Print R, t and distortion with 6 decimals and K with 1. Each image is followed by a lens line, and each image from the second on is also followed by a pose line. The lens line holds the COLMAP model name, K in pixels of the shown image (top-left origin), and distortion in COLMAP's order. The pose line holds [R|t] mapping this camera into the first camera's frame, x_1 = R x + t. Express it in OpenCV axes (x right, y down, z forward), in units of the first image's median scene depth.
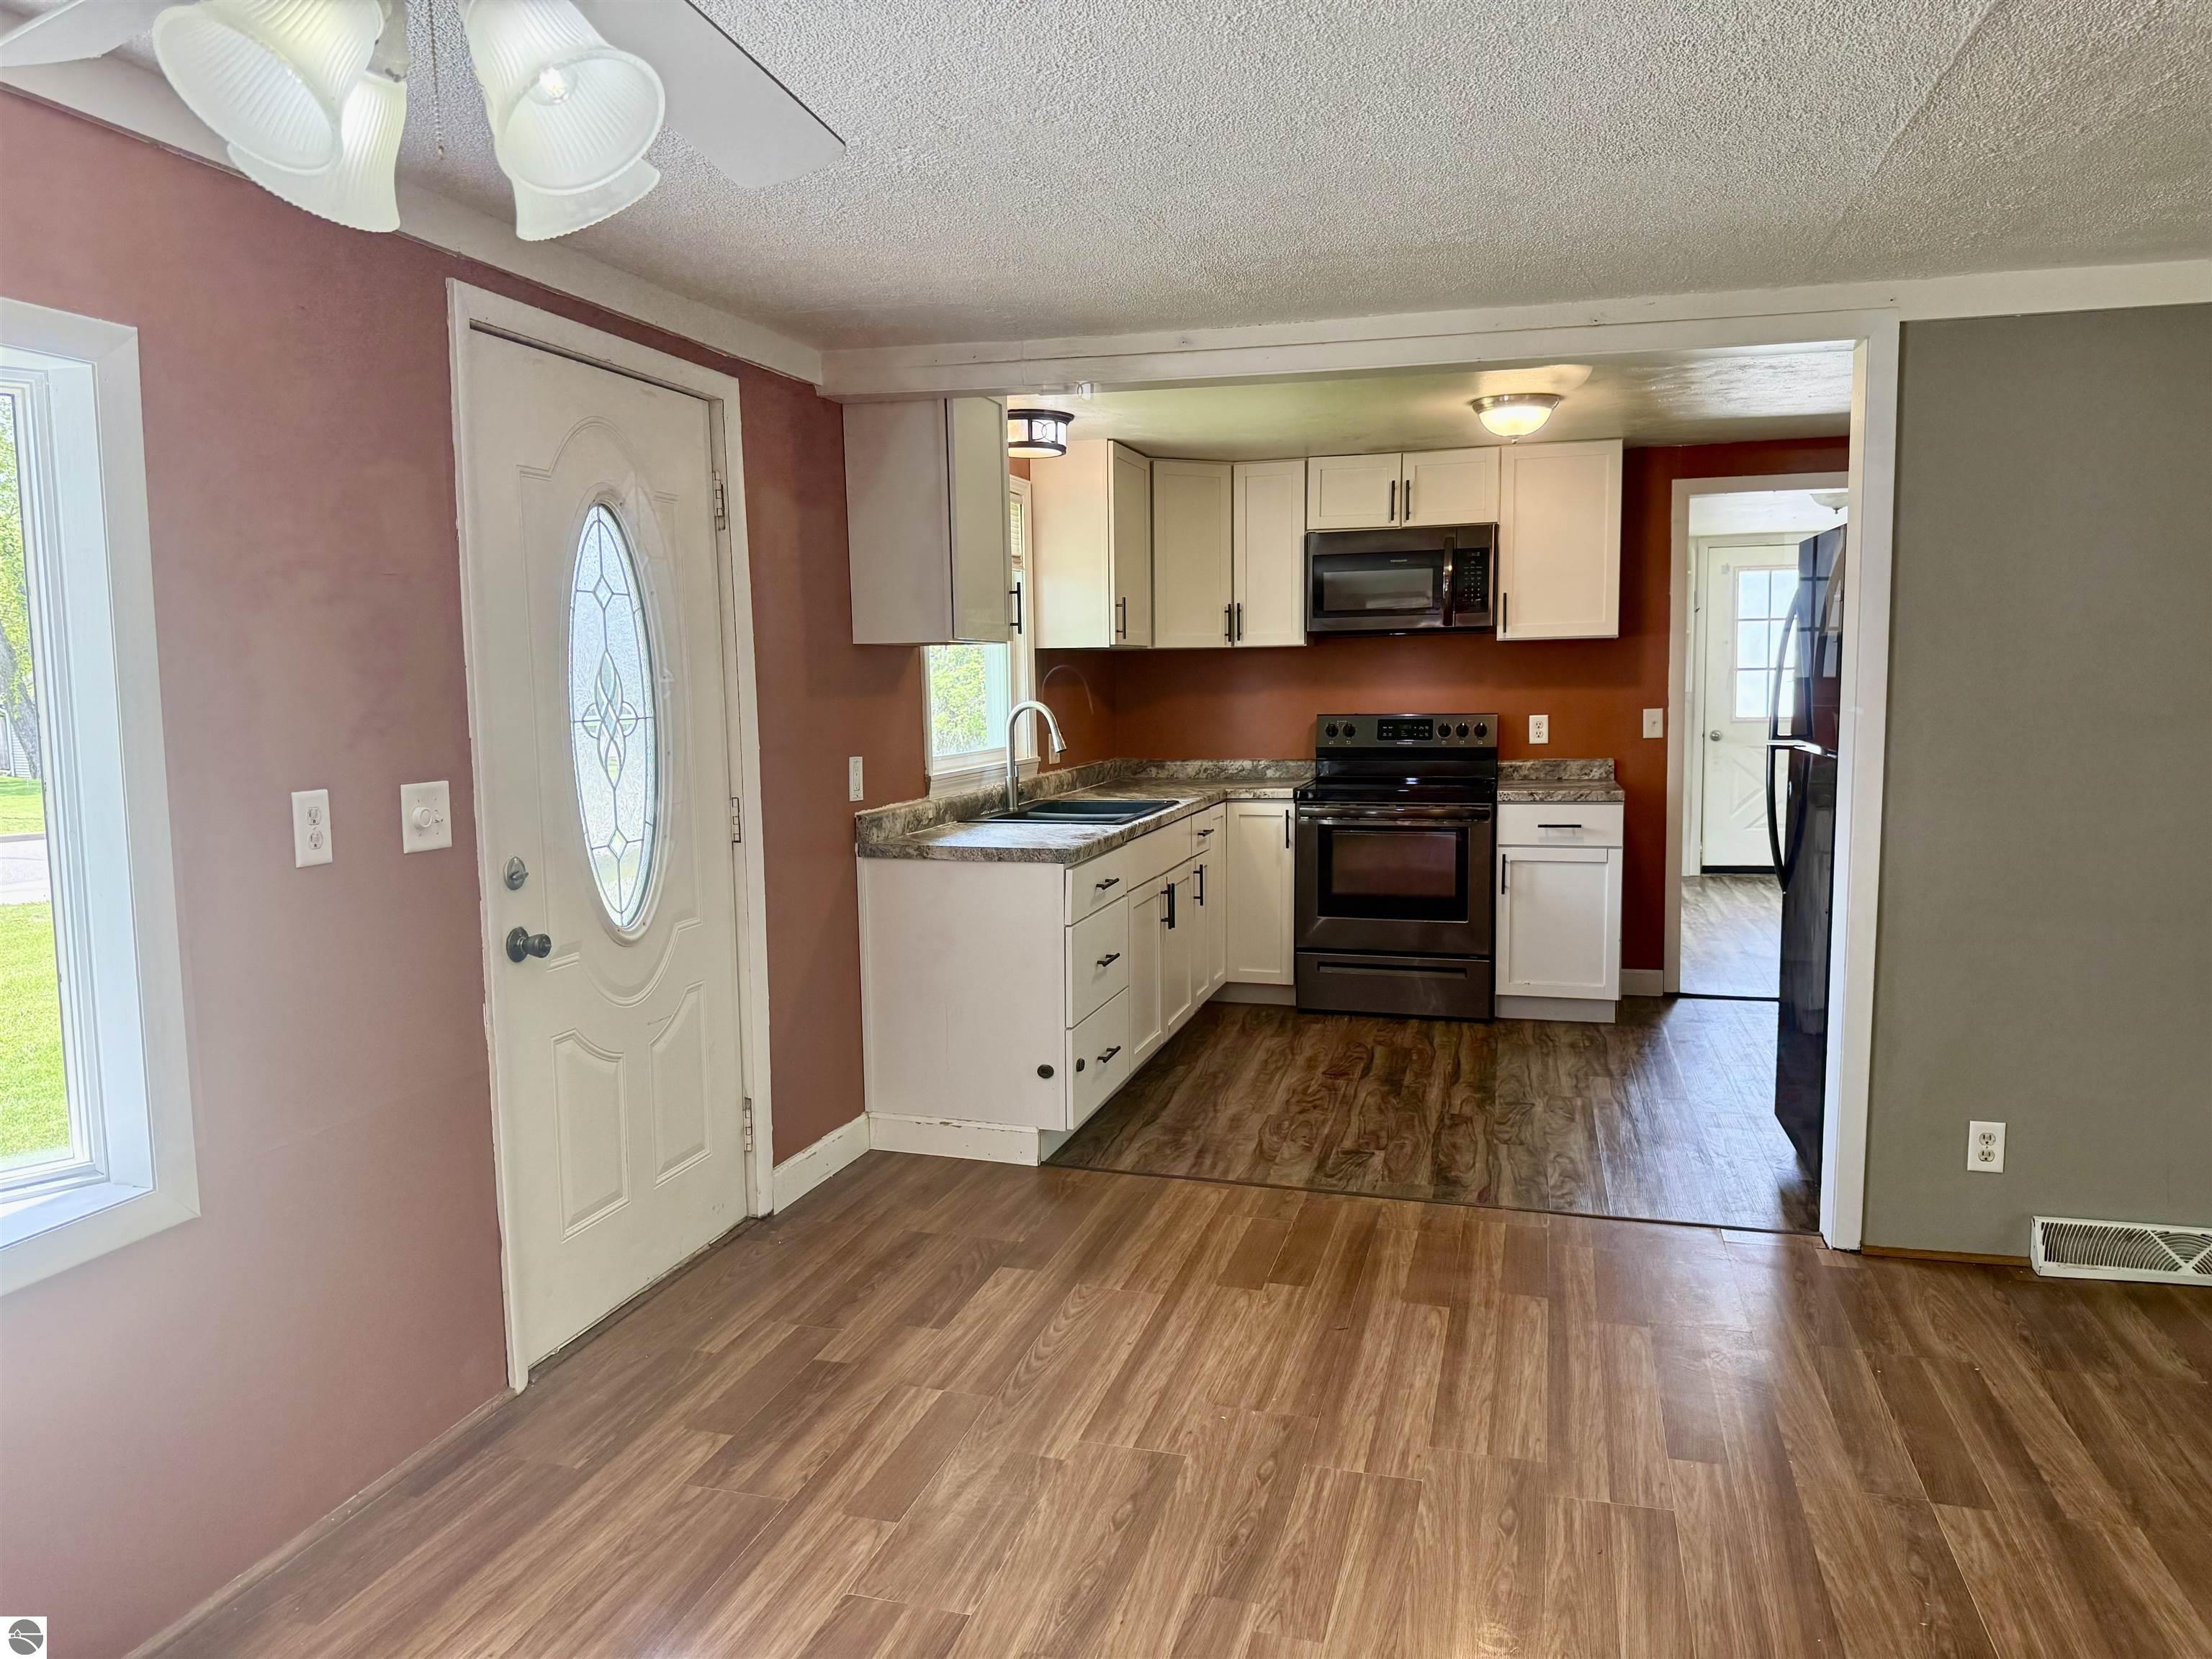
lens RADIAL K [[1567.6, 0, 1061.4], [0, 1567.6, 853.8], [0, 0, 1]] dist [0.043906, -0.056021]
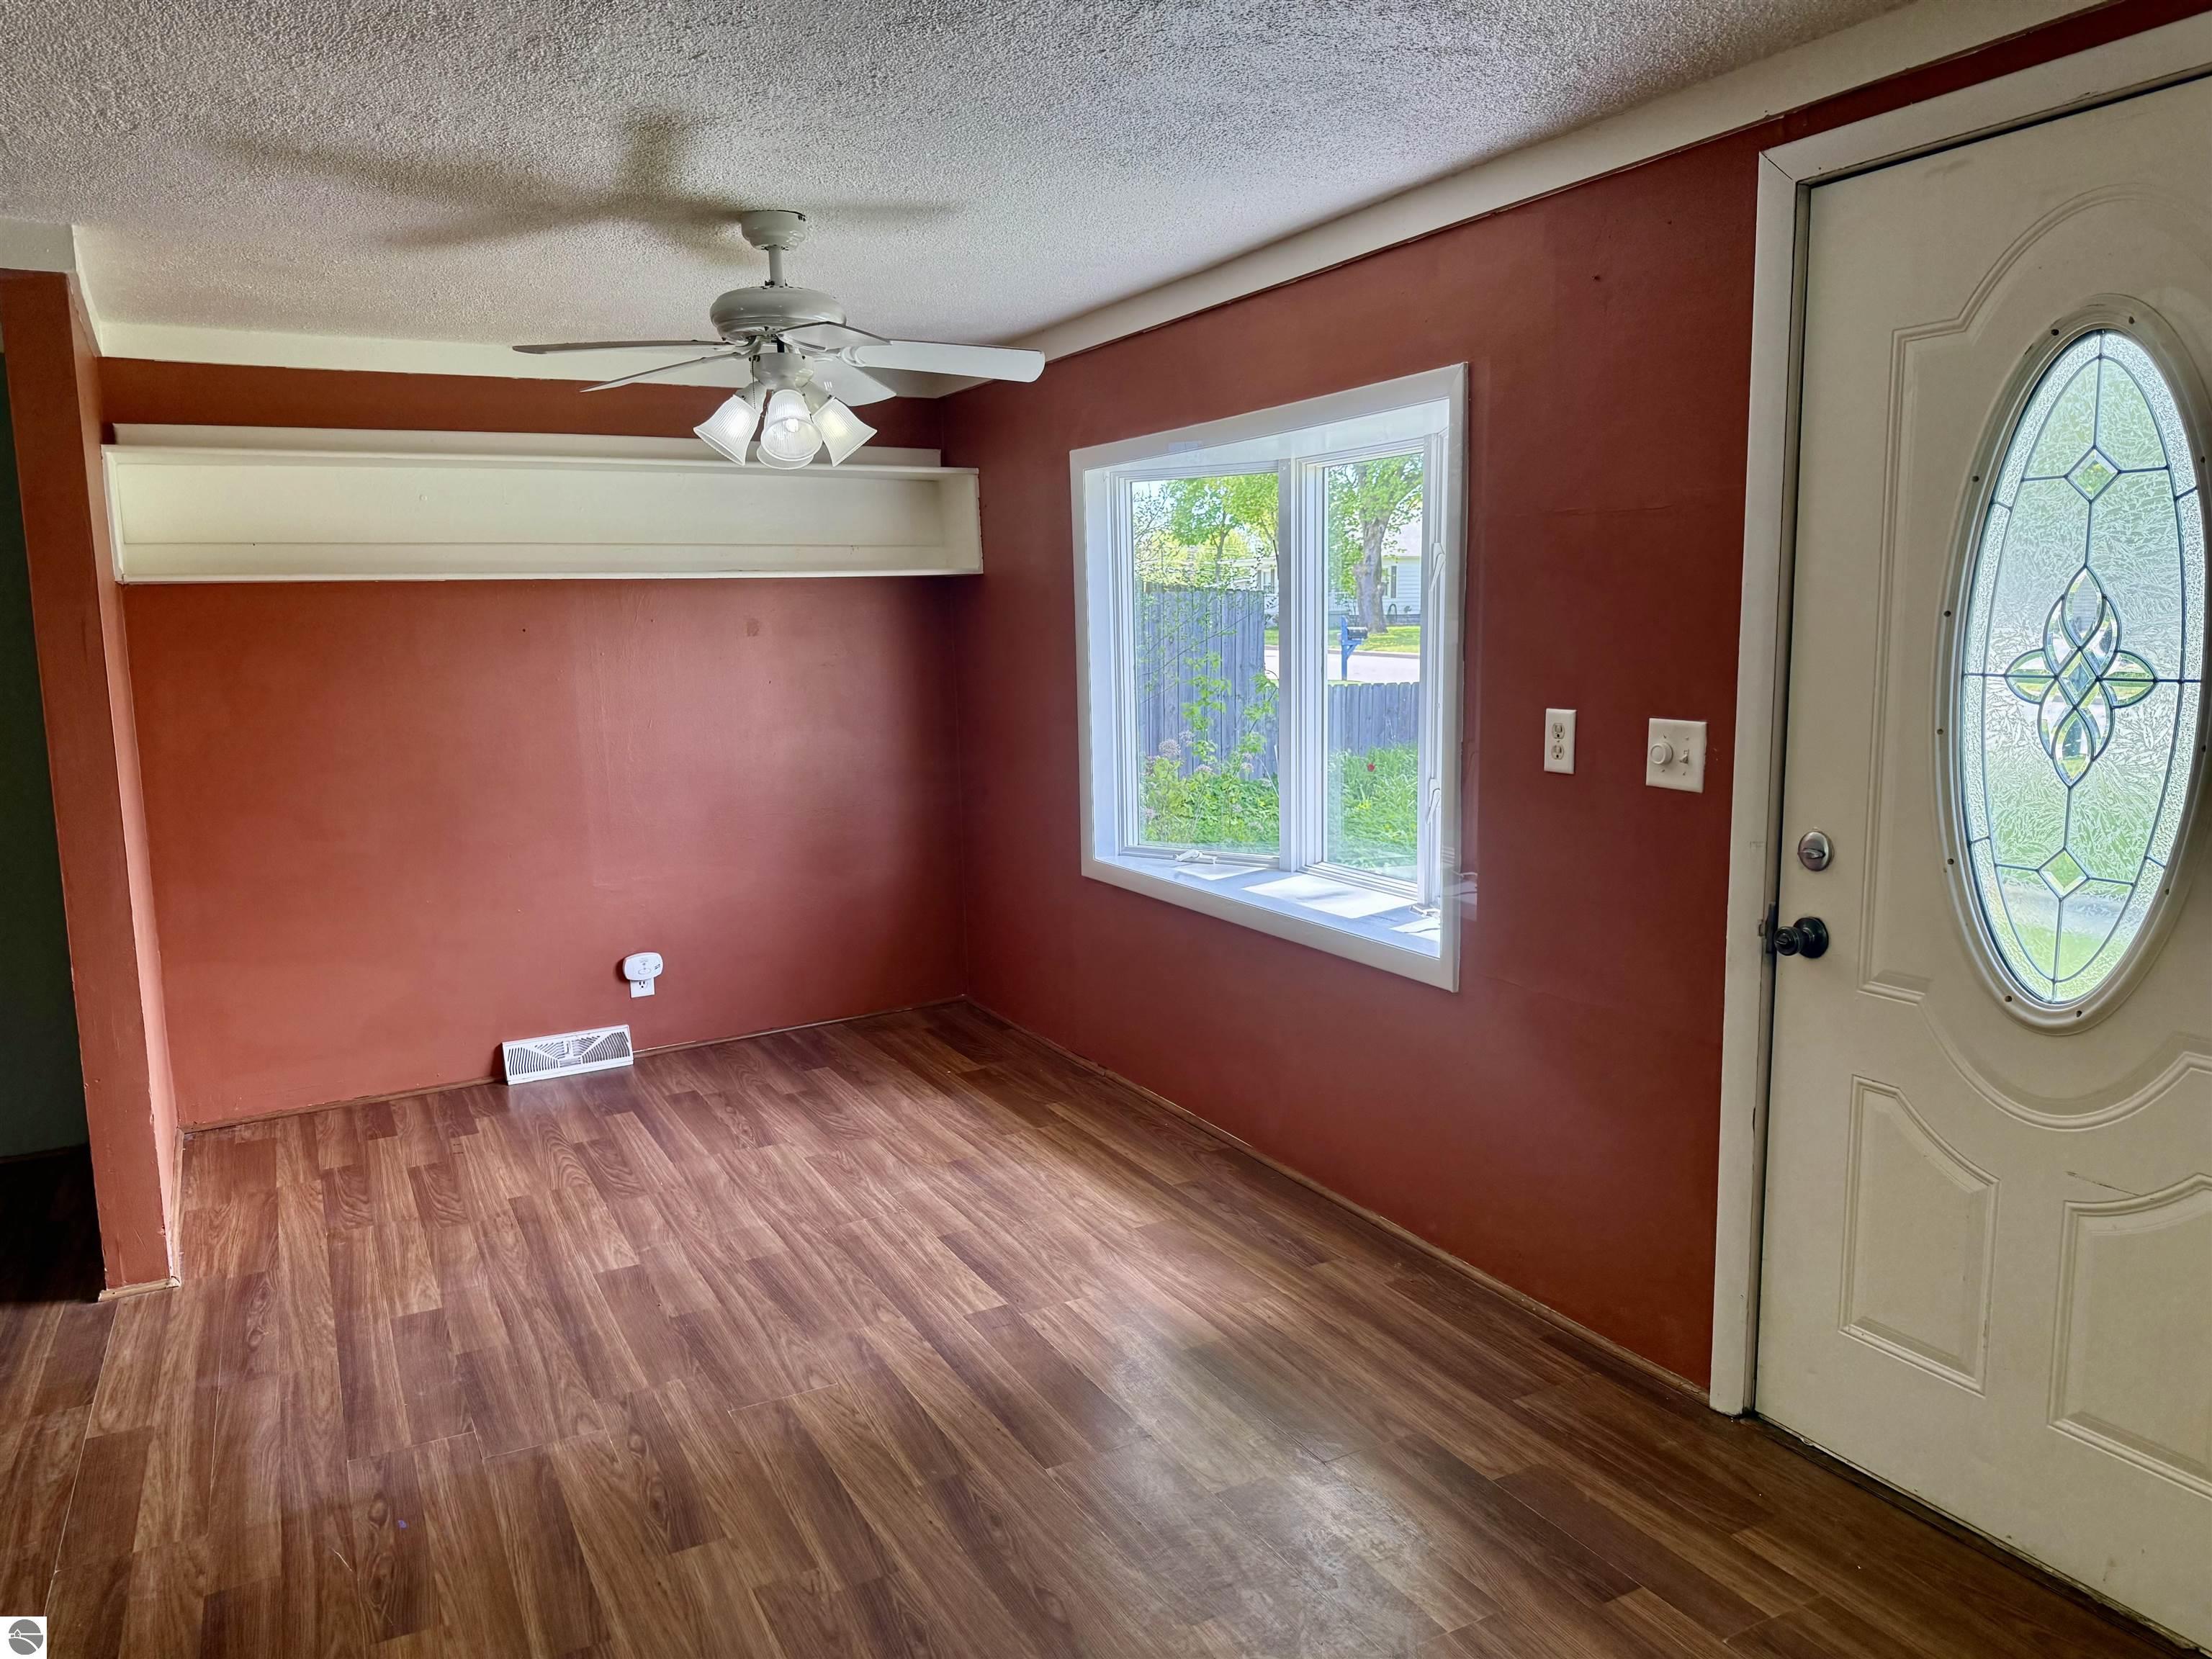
lens RADIAL K [[1567.6, 0, 1135.5], [0, 1567.6, 847.9], [0, 0, 1]] dist [0.043906, -0.056021]
pose [[-0.699883, 0.133270, -0.701715, 0.293996], [-0.054873, 0.969503, 0.238858, -0.102285], [0.712147, 0.205678, -0.671225, 0.802501]]
